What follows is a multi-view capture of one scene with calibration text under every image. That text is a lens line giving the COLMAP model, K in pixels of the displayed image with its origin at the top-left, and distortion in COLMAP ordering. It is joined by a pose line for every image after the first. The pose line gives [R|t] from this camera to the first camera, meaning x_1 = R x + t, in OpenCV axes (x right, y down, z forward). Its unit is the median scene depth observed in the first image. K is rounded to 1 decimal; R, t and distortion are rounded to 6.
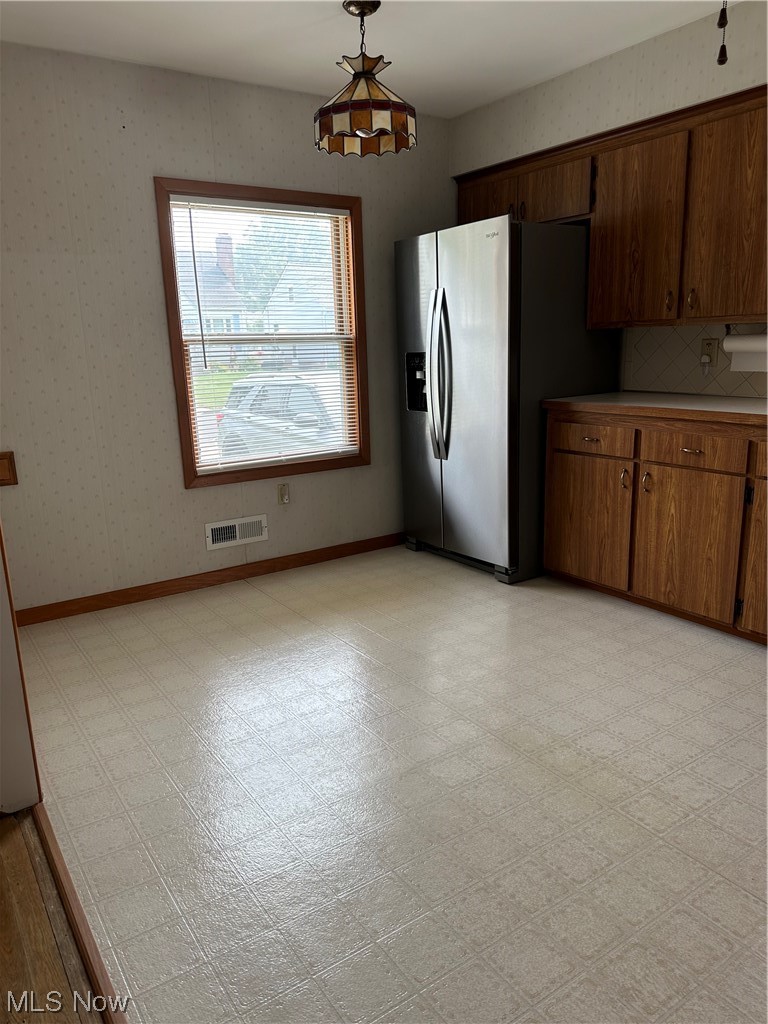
lens RADIAL K [[734.1, 0, 377.1], [0, 734.1, 517.9], [0, 0, 1]] dist [0.015425, -0.034045]
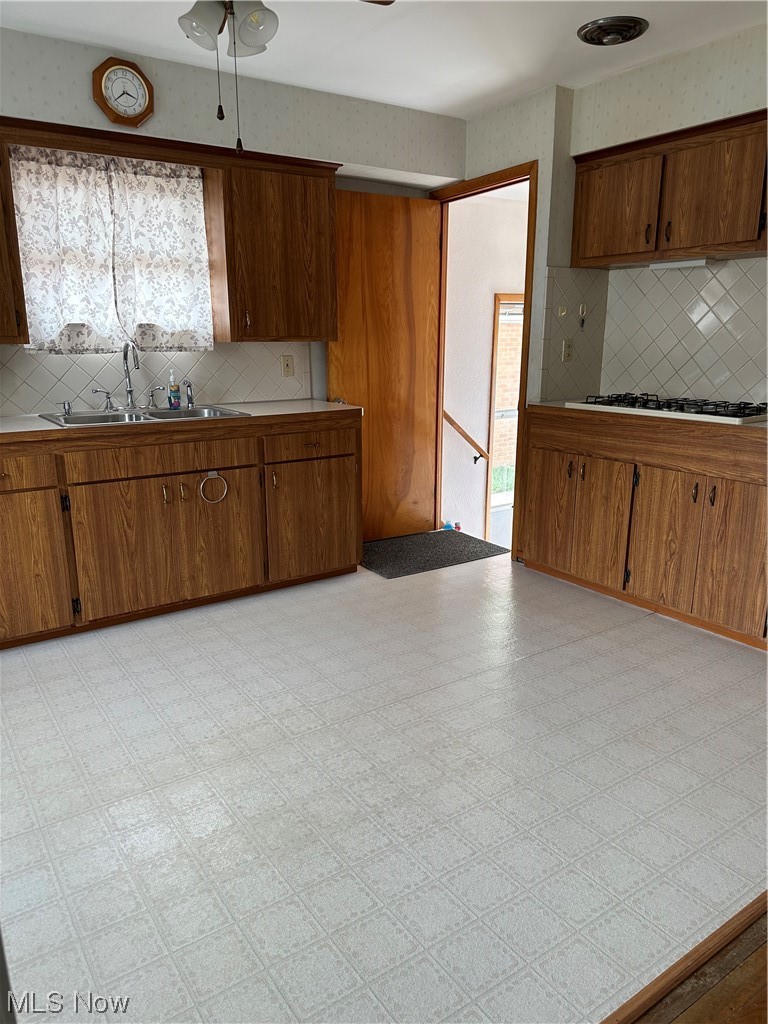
lens RADIAL K [[734.1, 0, 369.2], [0, 734.1, 527.4], [0, 0, 1]] dist [0.015425, -0.034045]
pose [[-0.016992, -0.226759, 0.973803, -0.507604], [0.243316, 0.943727, 0.224001, -0.116811], [-0.969798, 0.240748, 0.039138, 0.469844]]
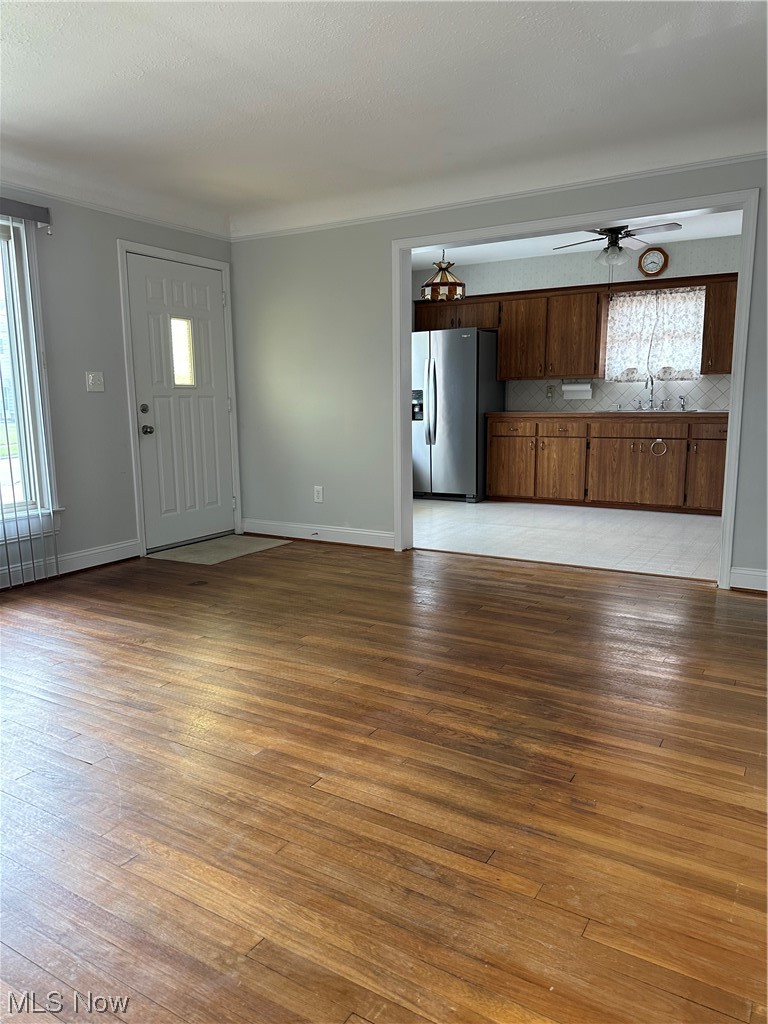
lens RADIAL K [[734.1, 0, 354.9], [0, 734.1, 547.0], [0, 0, 1]] dist [0.015425, -0.034045]
pose [[0.915257, -0.062877, 0.397933, -1.112800], [0.082511, 0.996064, -0.032391, 0.295674], [-0.394330, 0.062480, 0.916842, -0.866204]]
